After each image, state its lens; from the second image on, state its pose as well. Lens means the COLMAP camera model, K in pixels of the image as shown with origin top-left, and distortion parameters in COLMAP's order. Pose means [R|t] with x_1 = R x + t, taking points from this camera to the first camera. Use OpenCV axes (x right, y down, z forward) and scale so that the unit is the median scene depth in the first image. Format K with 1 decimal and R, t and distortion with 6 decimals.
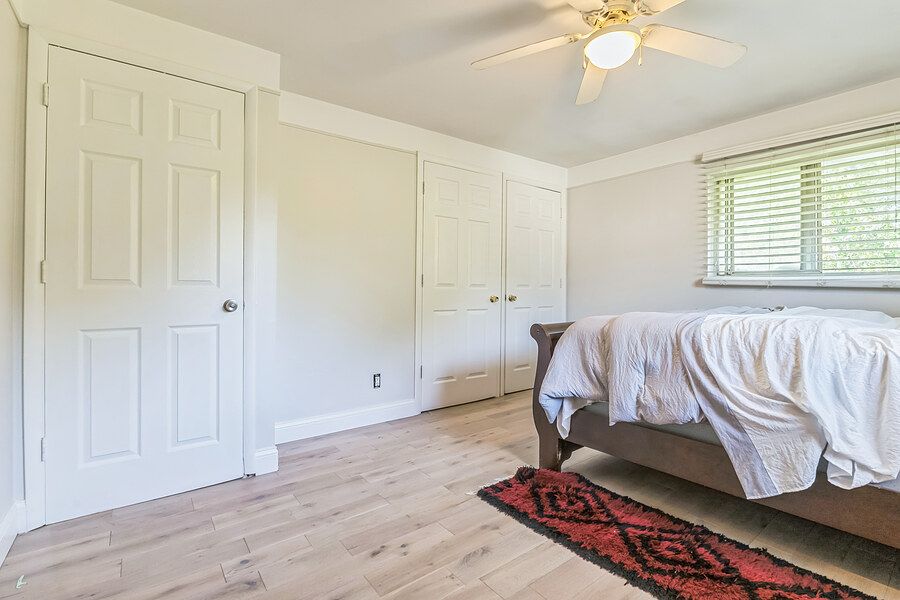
lens RADIAL K [[414.2, 0, 449.8], [0, 414.2, 296.2], [0, 0, 1]] dist [-0.001751, -0.000107]
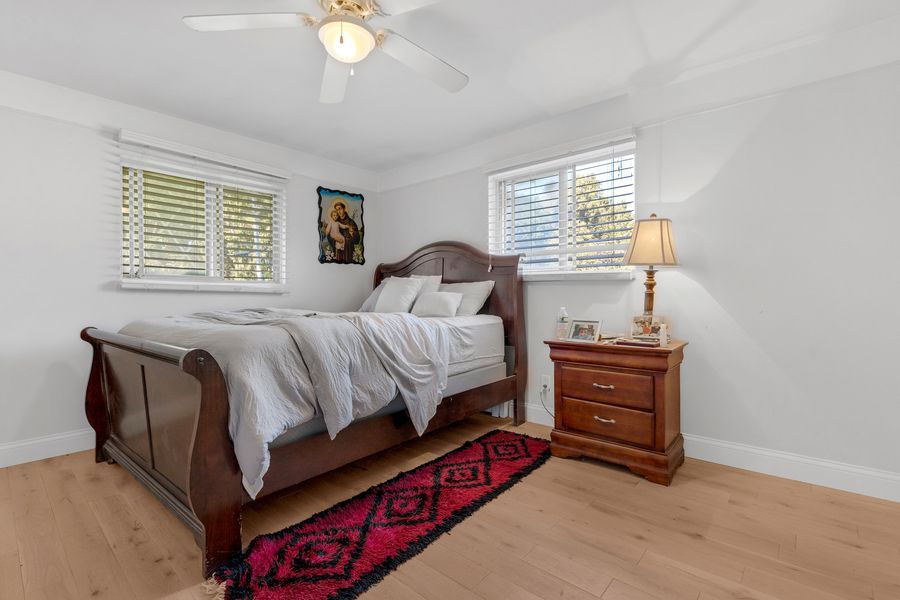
lens RADIAL K [[414.2, 0, 451.5], [0, 414.2, 295.8], [0, 0, 1]] dist [-0.001751, -0.000107]
pose [[-0.214926, -0.001574, 0.976629, -0.655800], [0.012022, 0.999919, 0.004257, -0.014967], [-0.976556, 0.012656, -0.214890, 1.051119]]
